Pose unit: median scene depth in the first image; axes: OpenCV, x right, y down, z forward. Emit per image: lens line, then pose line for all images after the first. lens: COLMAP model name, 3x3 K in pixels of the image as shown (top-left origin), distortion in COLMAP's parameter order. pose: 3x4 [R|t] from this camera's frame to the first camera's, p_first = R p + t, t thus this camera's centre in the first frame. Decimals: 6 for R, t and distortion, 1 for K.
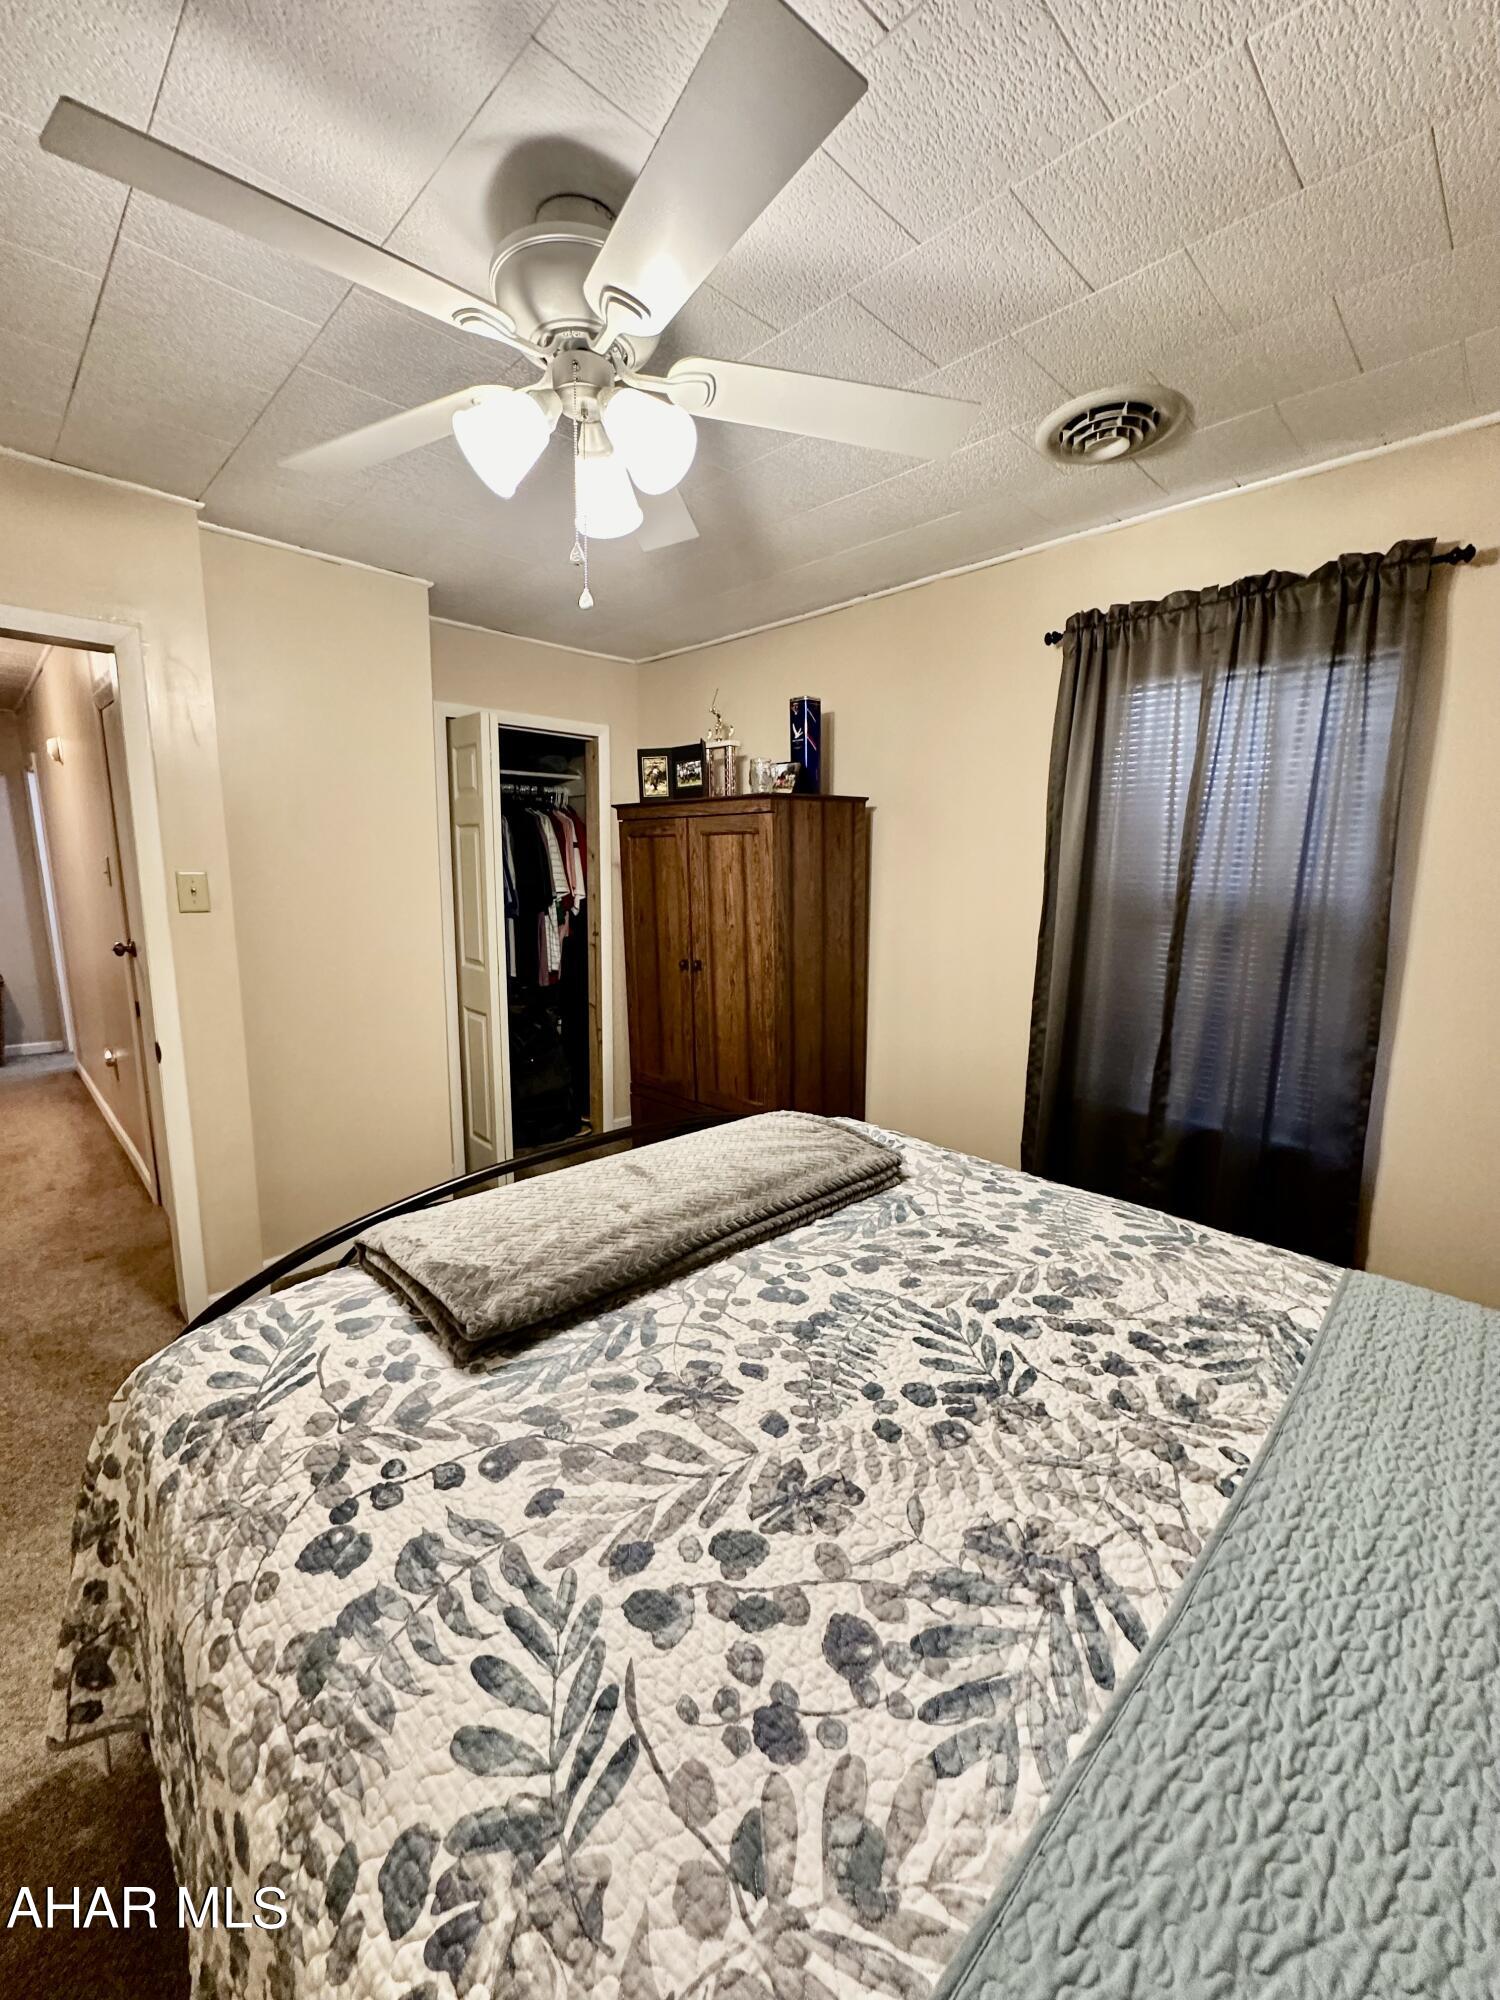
lens RADIAL K [[800.4, 0, 747.3], [0, 800.4, 1000.7], [0, 0, 1]] dist [-0.002654, 0.000812]
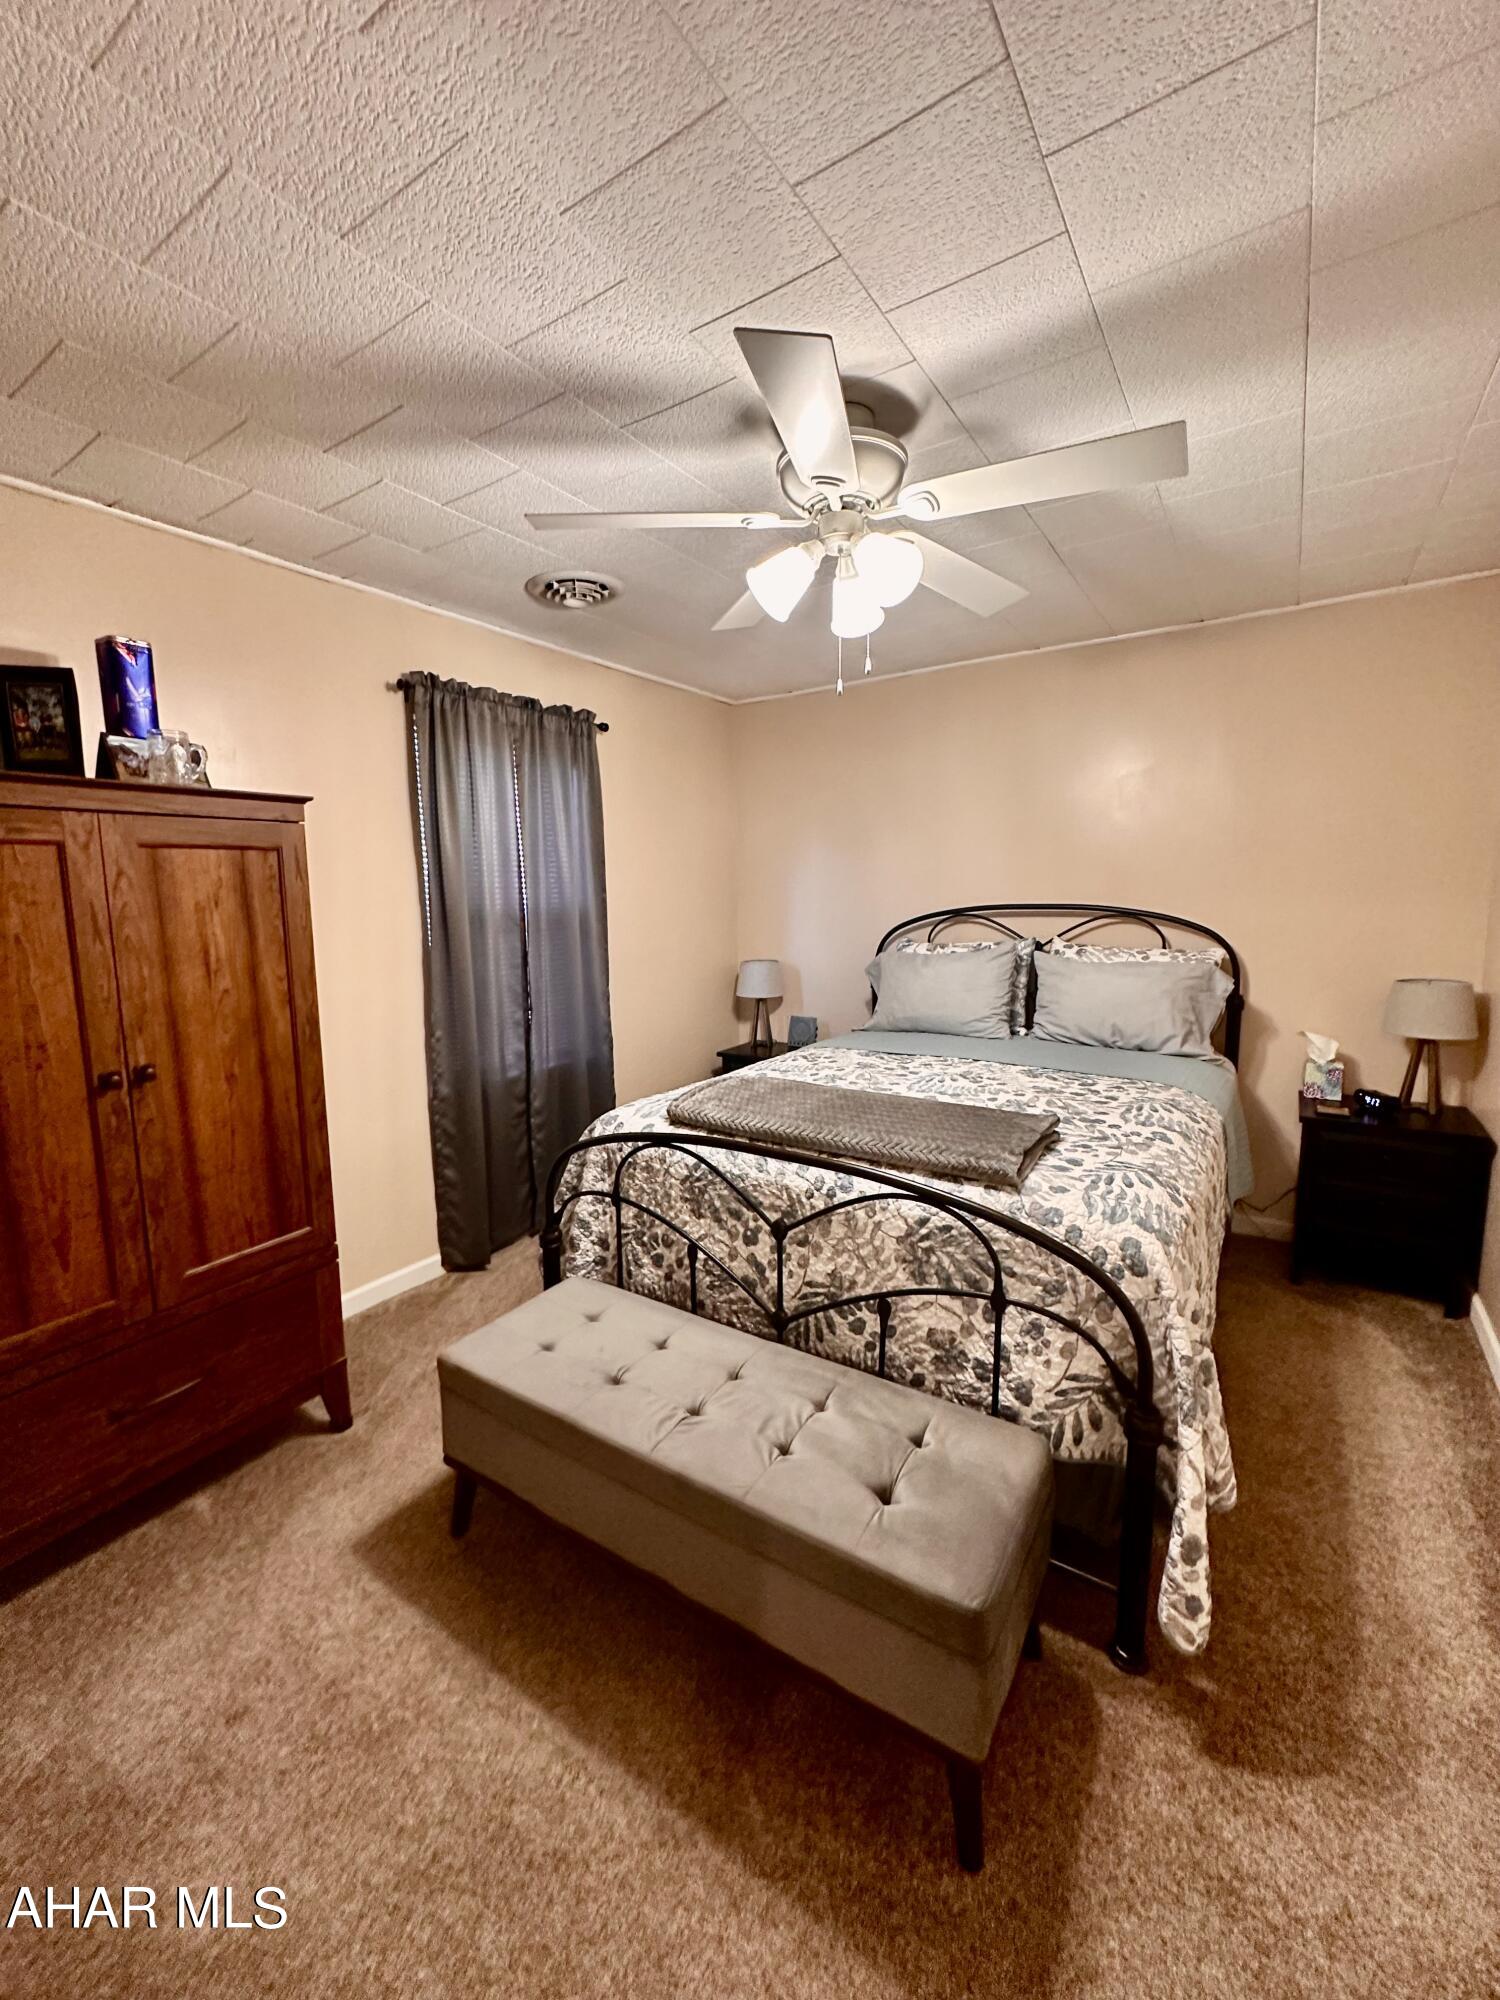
lens RADIAL K [[800.4, 0, 747.3], [0, 800.4, 1000.7], [0, 0, 1]] dist [-0.002654, 0.000812]
pose [[-0.195595, -0.147448, 0.969537, -1.017253], [0.173493, 0.967836, 0.182190, -0.181933], [-0.965216, 0.203844, -0.163723, 0.982187]]
